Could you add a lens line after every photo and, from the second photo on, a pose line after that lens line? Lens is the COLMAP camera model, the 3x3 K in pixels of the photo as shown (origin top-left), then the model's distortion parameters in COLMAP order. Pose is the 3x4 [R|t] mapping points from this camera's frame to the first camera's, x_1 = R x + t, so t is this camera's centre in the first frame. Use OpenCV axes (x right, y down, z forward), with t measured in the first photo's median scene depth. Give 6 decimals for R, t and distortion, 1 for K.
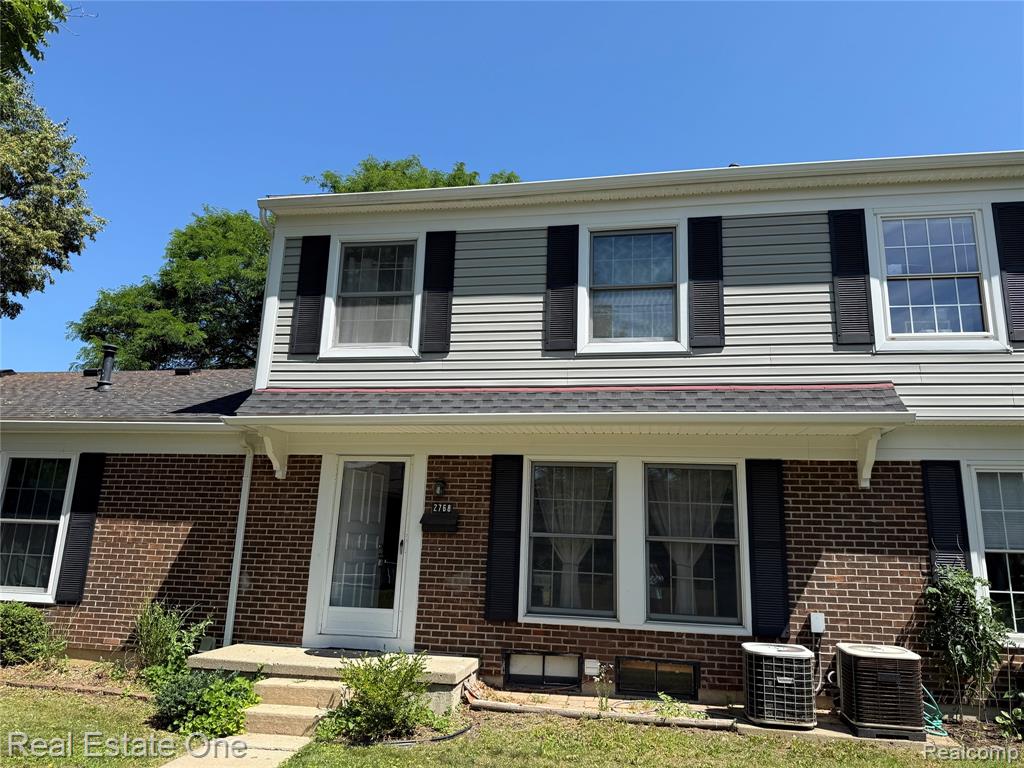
lens RADIAL K [[720.8, 0, 512.0], [0, 720.8, 384.0], [0, 0, 1]] dist [0.001176, -0.000285]
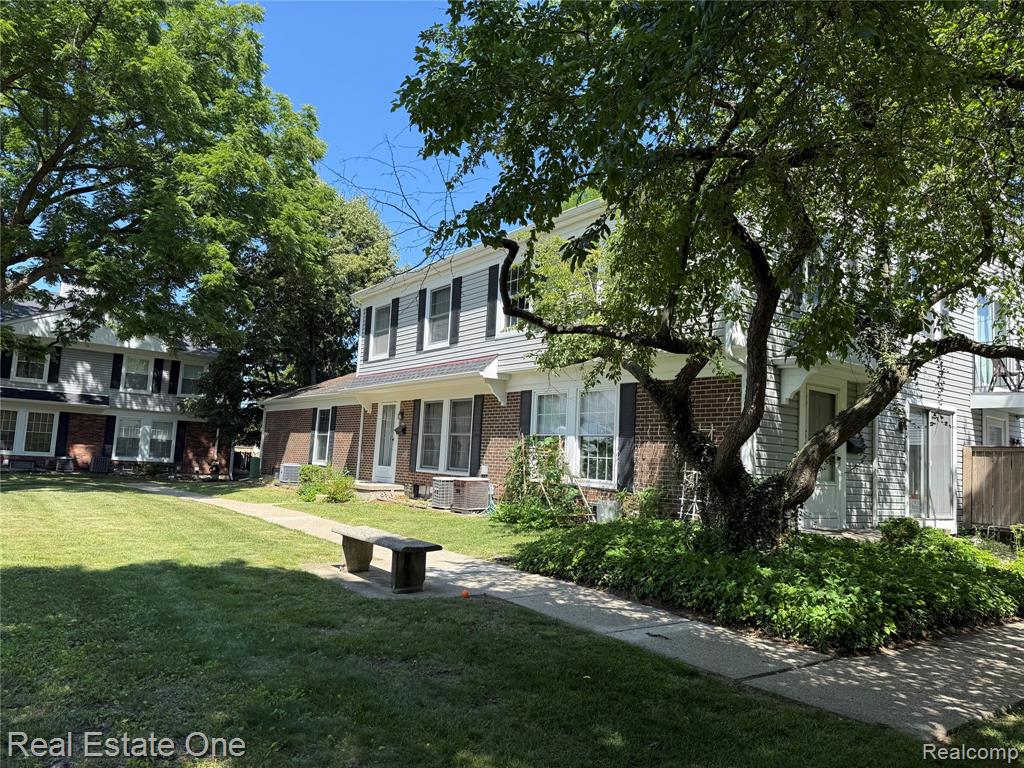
lens RADIAL K [[720.8, 0, 512.0], [0, 720.8, 384.0], [0, 0, 1]] dist [0.001176, -0.000285]
pose [[0.733671, -0.072301, -0.675648, 1.715236], [0.136710, 0.989697, 0.042544, 0.000359], [0.665611, -0.123581, 0.735996, -0.425864]]
